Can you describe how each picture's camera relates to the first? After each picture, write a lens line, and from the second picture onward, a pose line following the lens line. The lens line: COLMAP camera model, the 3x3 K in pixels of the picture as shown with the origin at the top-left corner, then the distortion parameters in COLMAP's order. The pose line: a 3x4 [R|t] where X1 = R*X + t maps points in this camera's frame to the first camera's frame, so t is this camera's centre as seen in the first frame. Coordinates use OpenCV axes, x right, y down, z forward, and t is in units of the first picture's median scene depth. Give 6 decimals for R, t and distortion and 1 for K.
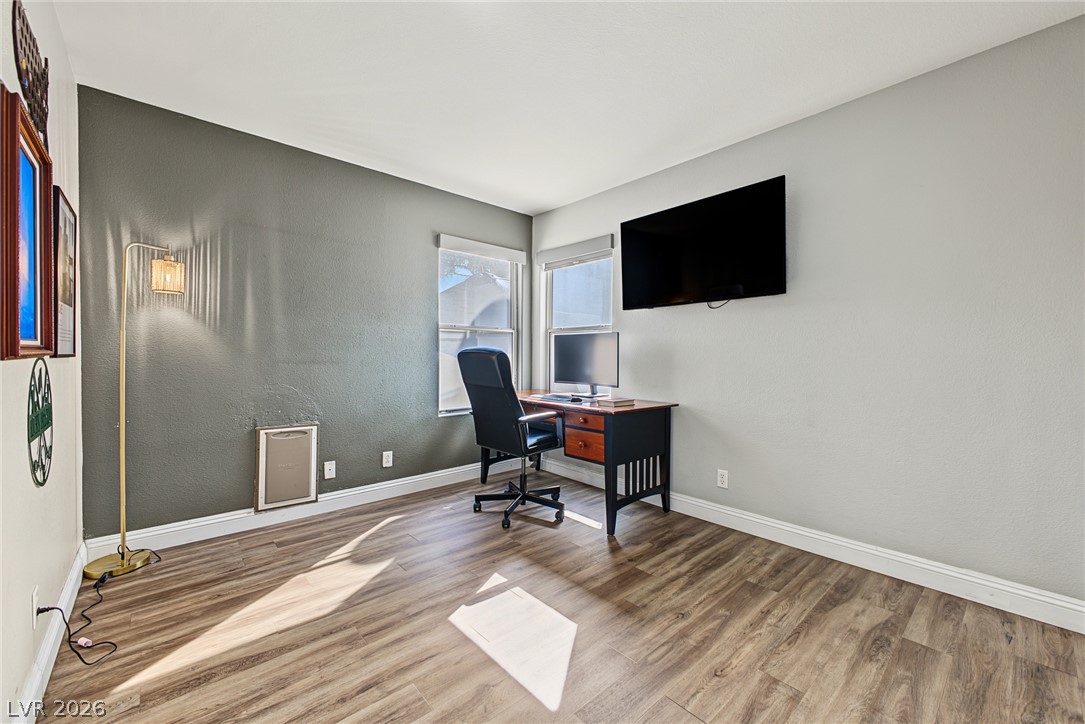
lens RADIAL K [[433.9, 0, 542.3], [0, 433.9, 357.2], [0, 0, 1]] dist [0.012858, -0.004700]
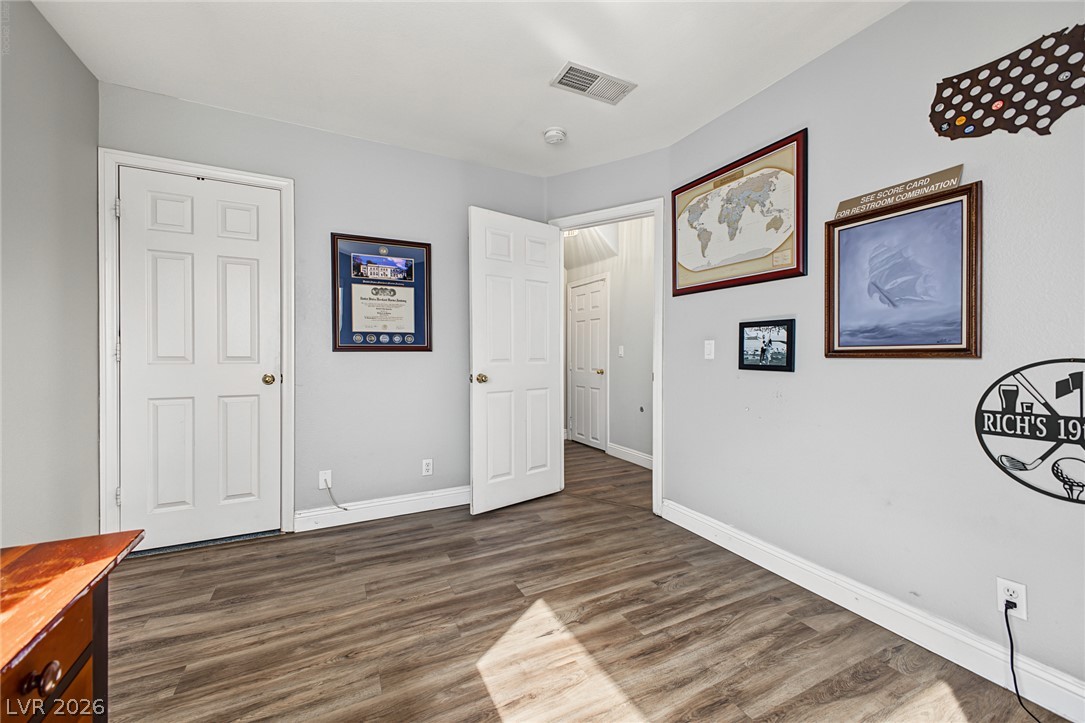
lens RADIAL K [[433.9, 0, 543.9], [0, 433.9, 355.5], [0, 0, 1]] dist [0.012858, -0.004700]
pose [[-0.965813, -0.012828, 0.258923, -0.296060], [-0.009500, 0.999855, 0.014099, -0.009322], [-0.259067, 0.011157, -0.965795, 1.953314]]
